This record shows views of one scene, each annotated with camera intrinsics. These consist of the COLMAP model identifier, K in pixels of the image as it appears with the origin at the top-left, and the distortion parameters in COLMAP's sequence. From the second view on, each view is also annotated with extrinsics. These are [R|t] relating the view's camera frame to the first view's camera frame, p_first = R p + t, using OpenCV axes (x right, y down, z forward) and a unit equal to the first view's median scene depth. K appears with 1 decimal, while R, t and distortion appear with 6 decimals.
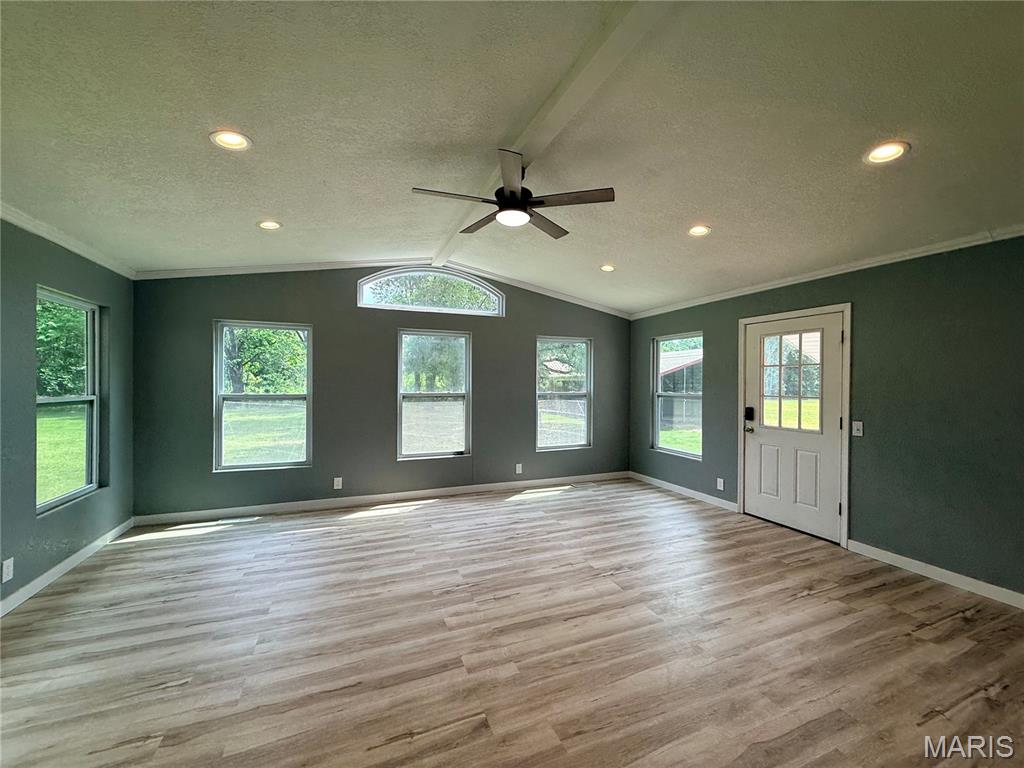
lens RADIAL K [[407.9, 0, 508.2], [0, 407.9, 384.0], [0, 0, 1]] dist [-0.000962, 0.000307]
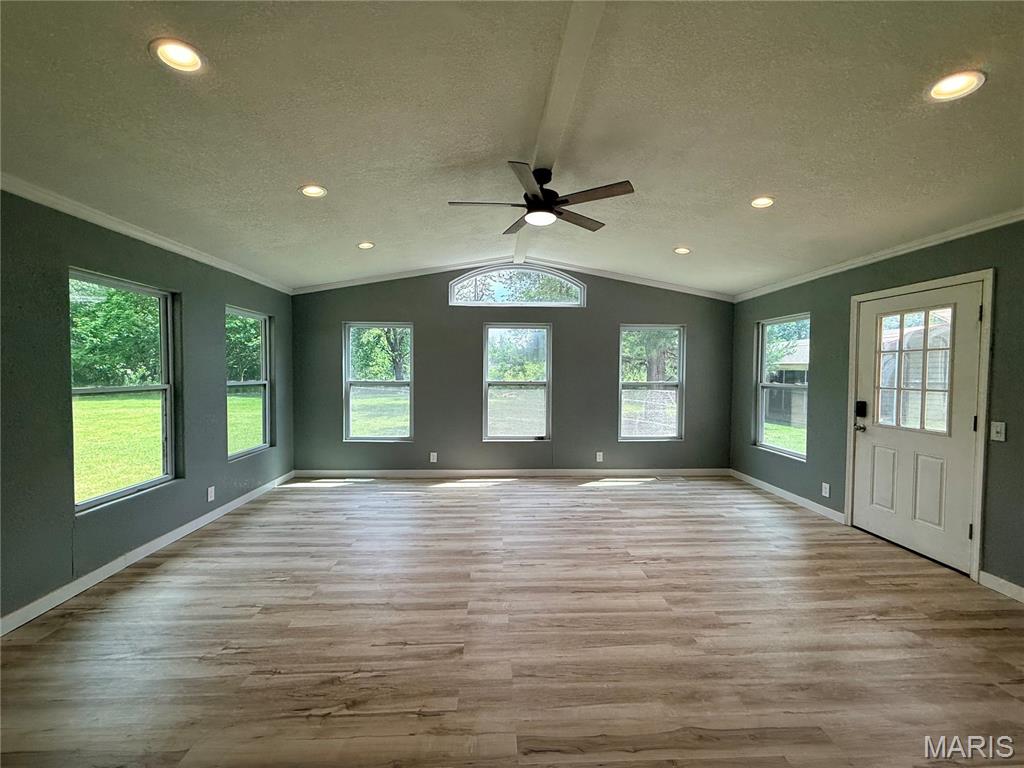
lens RADIAL K [[407.9, 0, 508.2], [0, 407.9, 384.0], [0, 0, 1]] dist [-0.000962, 0.000307]
pose [[0.942338, 0.010692, -0.334493, 0.202902], [-0.002127, 0.999661, 0.025960, 0.001208], [0.334657, -0.023752, 0.942041, -0.035701]]
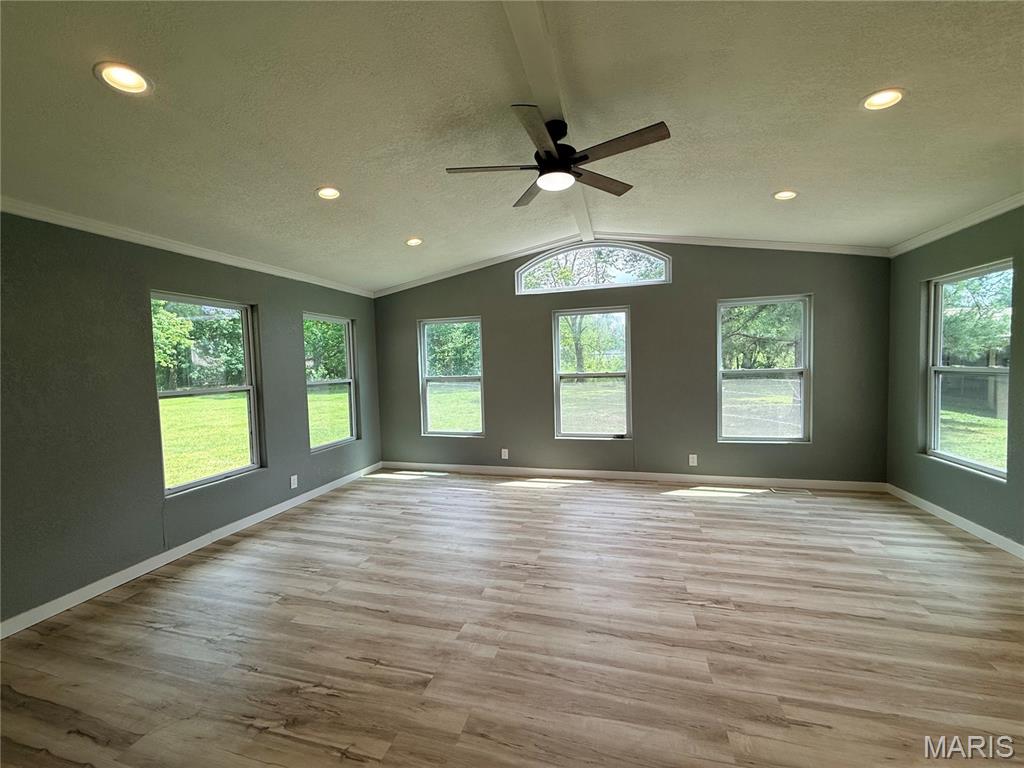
lens RADIAL K [[407.9, 0, 508.2], [0, 407.9, 384.0], [0, 0, 1]] dist [-0.000962, 0.000307]
pose [[0.788931, 0.001820, -0.614479, 0.332380], [0.031824, 0.998533, 0.043816, -0.001247], [0.613657, -0.054123, 0.787716, 0.137015]]
